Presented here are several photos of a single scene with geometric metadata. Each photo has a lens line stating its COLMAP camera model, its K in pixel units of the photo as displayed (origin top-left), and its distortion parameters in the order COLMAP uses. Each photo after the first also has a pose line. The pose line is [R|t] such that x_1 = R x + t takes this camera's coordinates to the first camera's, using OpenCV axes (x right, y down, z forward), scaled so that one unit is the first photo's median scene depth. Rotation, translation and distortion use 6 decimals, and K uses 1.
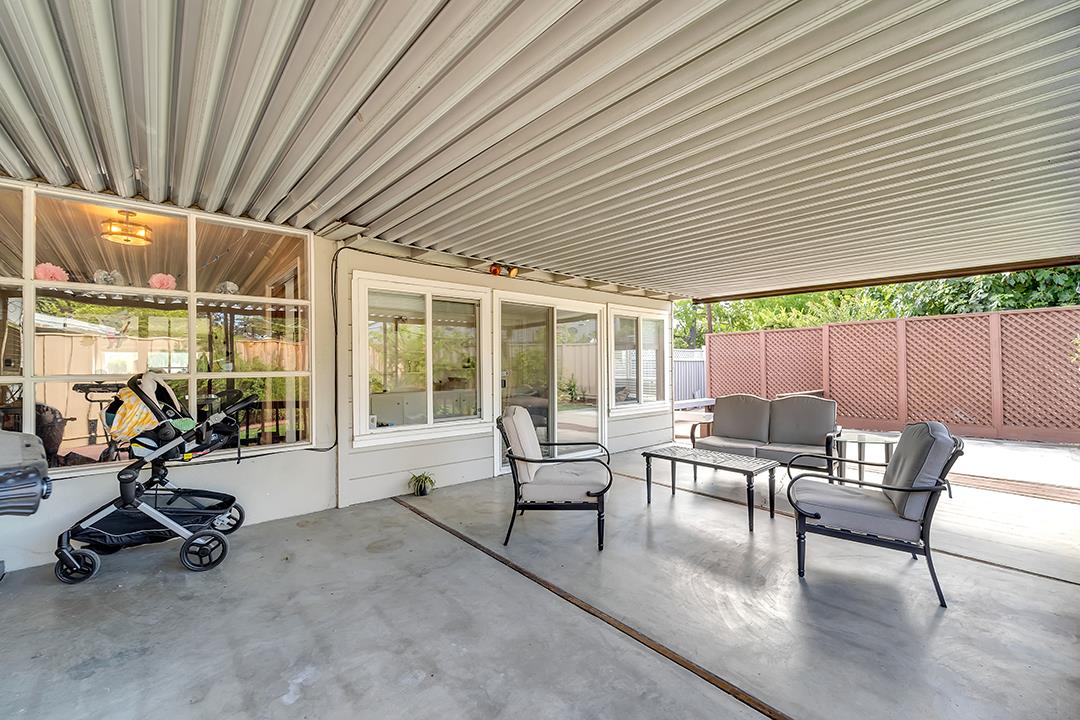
lens RADIAL K [[447.7, 0, 547.3], [0, 447.7, 367.4], [0, 0, 1]] dist [-0.001056, -0.000068]
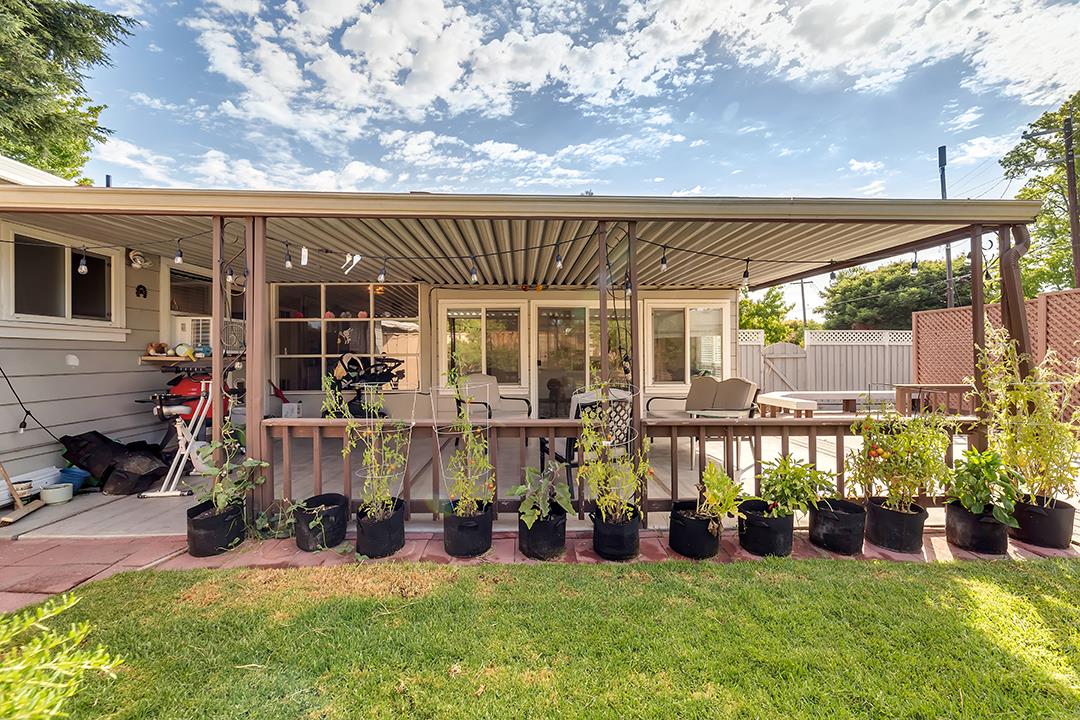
lens RADIAL K [[451.0, 0, 540.0], [0, 451.0, 358.3], [0, 0, 1]] dist [0.001224, -0.001745]
pose [[0.787220, 0.012779, -0.616540, 0.891773], [0.001875, 0.999731, 0.023115, -0.014673], [0.616670, -0.019352, 0.786984, -0.182103]]
